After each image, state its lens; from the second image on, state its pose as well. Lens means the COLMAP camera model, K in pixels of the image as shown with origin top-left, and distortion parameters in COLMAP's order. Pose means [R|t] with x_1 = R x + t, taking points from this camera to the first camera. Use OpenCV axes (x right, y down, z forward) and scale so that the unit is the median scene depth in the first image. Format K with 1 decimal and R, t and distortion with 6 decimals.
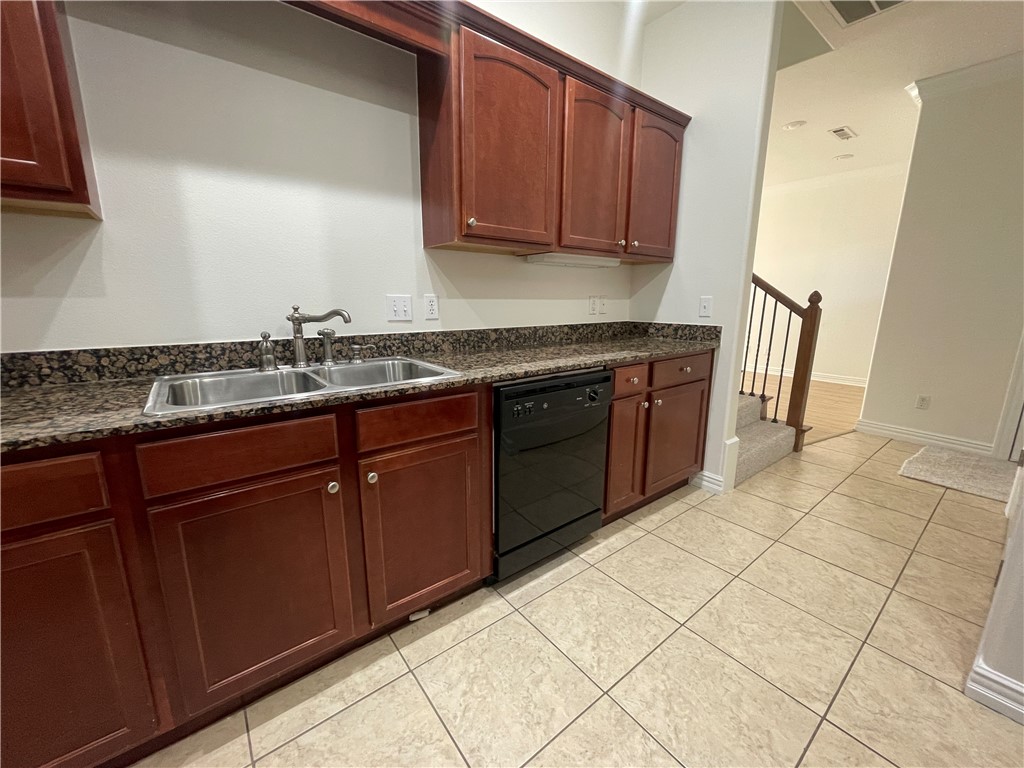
lens RADIAL K [[412.0, 0, 514.0], [0, 412.0, 383.1], [0, 0, 1]] dist [-0.001935, -0.000368]
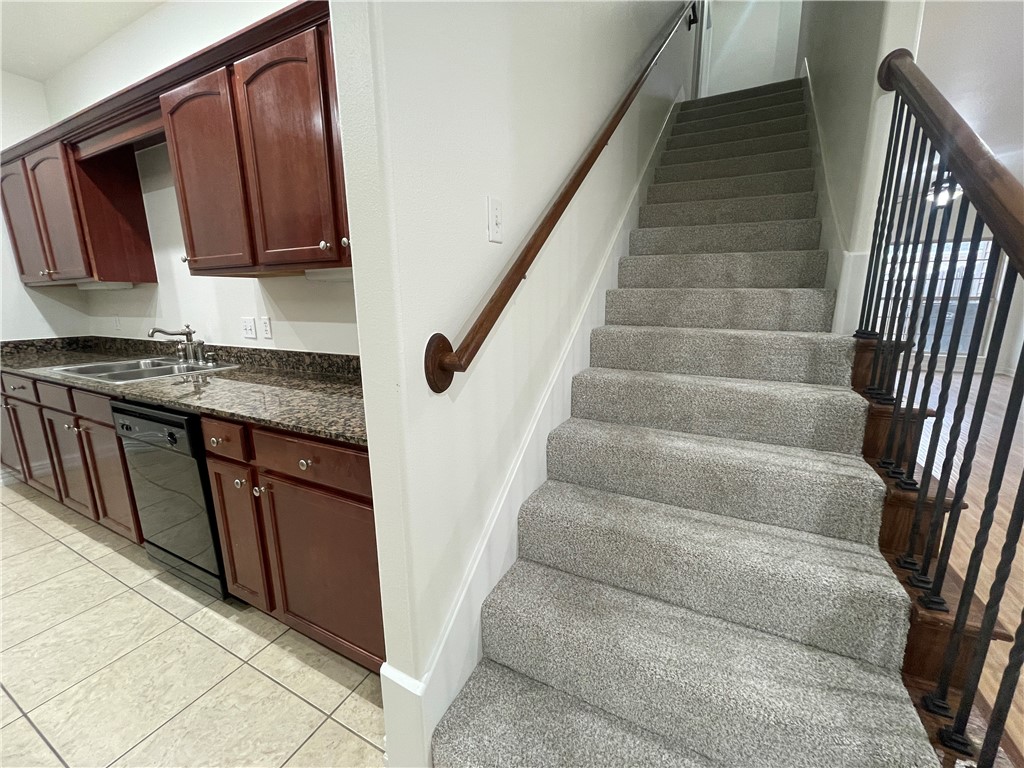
lens RADIAL K [[412.0, 0, 514.0], [0, 412.0, 383.1], [0, 0, 1]] dist [-0.001935, -0.000368]
pose [[0.420734, 0.174245, -0.890293, 1.117533], [-0.174246, 0.978630, 0.109189, -0.273104], [0.890293, 0.109190, 0.442104, 1.098797]]
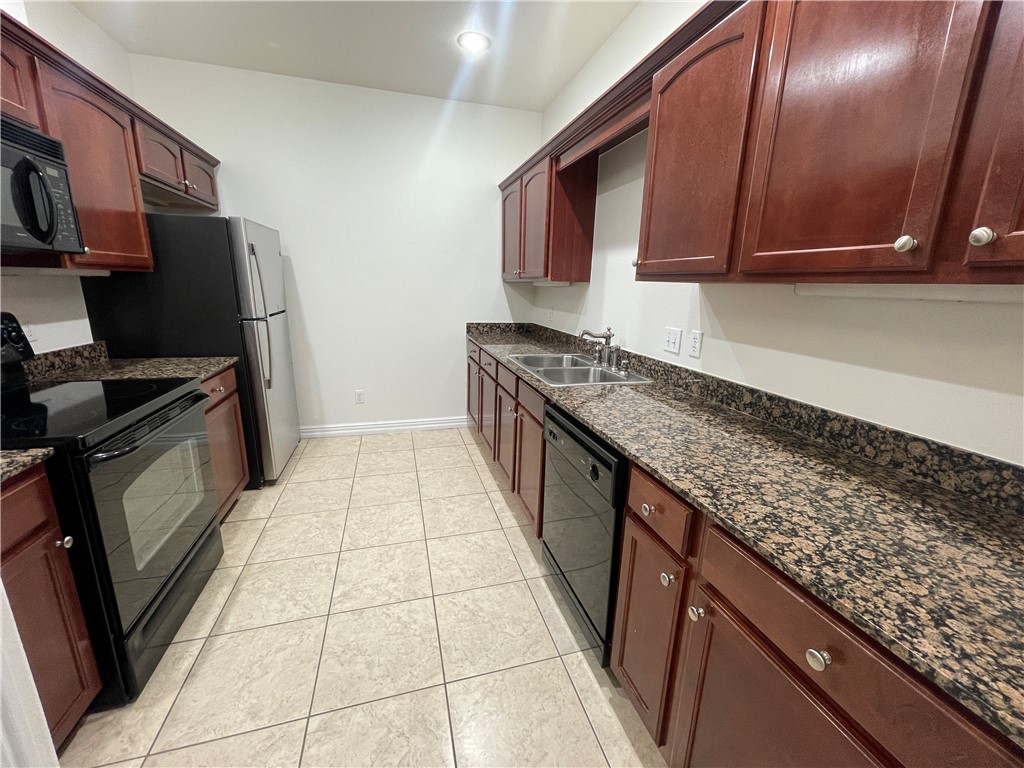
lens RADIAL K [[412.0, 0, 514.0], [0, 412.0, 383.1], [0, 0, 1]] dist [-0.001935, -0.000368]
pose [[-0.373822, 0.200909, -0.905479, 0.807810], [-0.217459, 0.930061, 0.296140, -0.284034], [0.901648, 0.307608, -0.303988, 0.918710]]
